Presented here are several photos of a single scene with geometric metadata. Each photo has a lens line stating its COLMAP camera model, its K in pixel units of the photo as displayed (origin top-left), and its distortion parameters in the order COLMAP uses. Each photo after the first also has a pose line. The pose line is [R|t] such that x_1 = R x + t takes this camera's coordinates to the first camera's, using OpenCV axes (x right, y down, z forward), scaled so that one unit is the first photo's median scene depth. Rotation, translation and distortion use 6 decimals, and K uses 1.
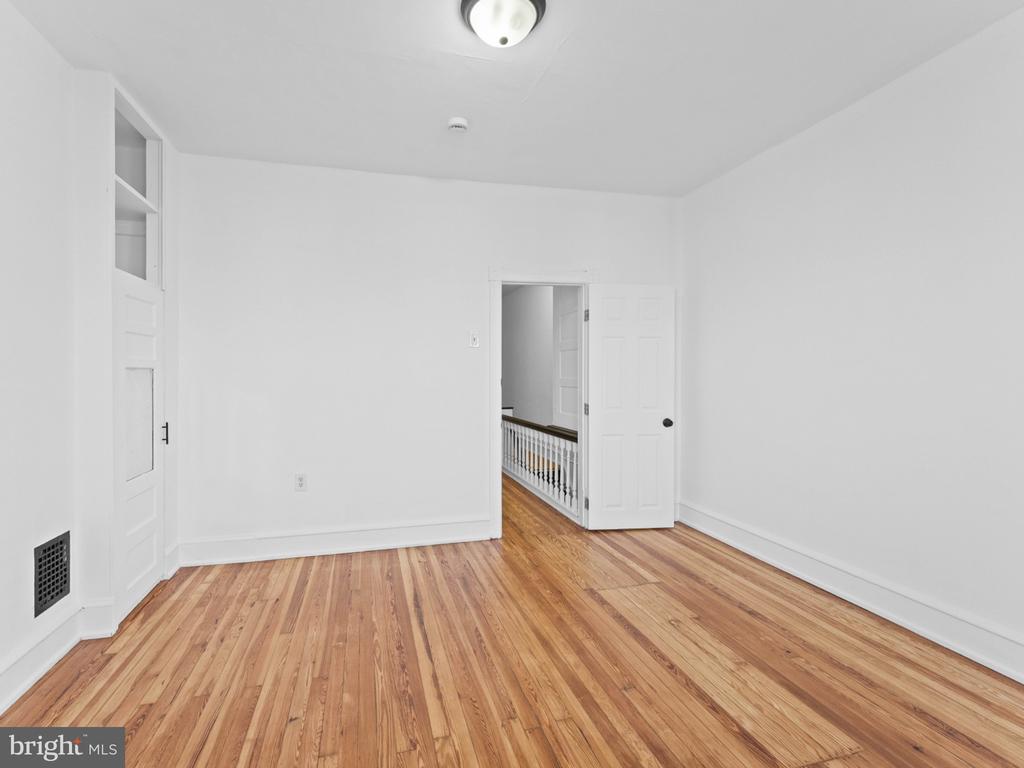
lens RADIAL K [[469.3, 0, 512.1], [0, 469.3, 381.3], [0, 0, 1]] dist [0.002291, -0.001853]
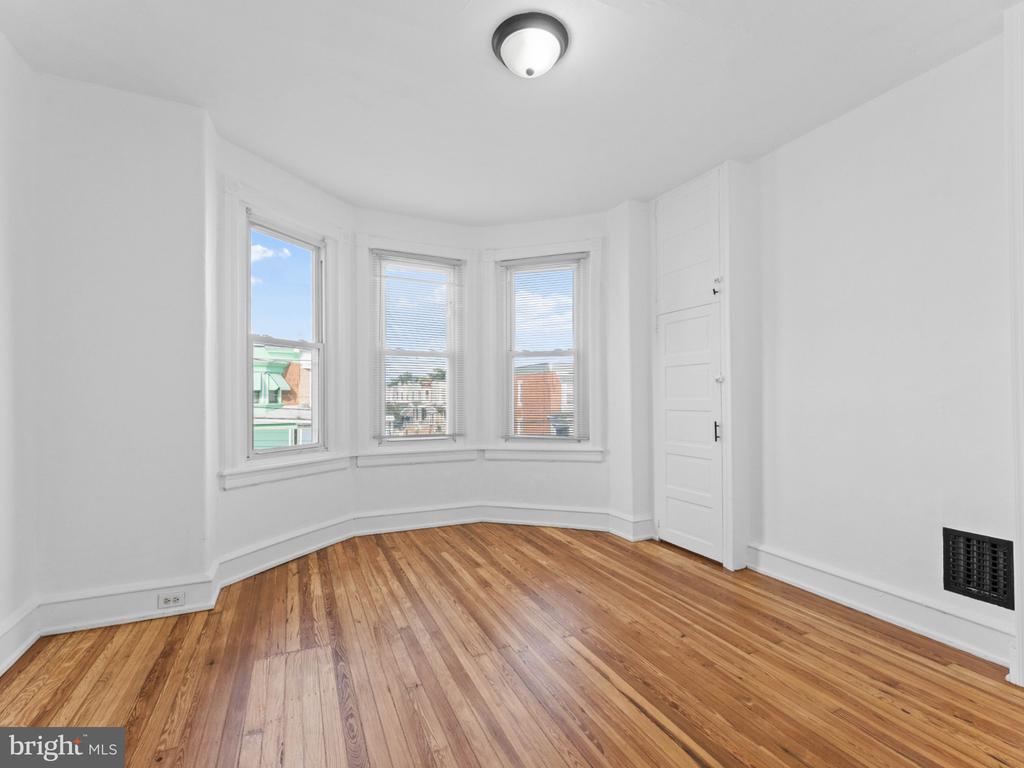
lens RADIAL K [[469.3, 0, 511.8], [0, 469.3, 387.2], [0, 0, 1]] dist [0.002291, -0.001853]
pose [[-0.991236, 0.003694, -0.132048, 0.165936], [0.004022, 0.999989, -0.002216, 0.013854], [0.132038, -0.002728, -0.991241, 1.987776]]
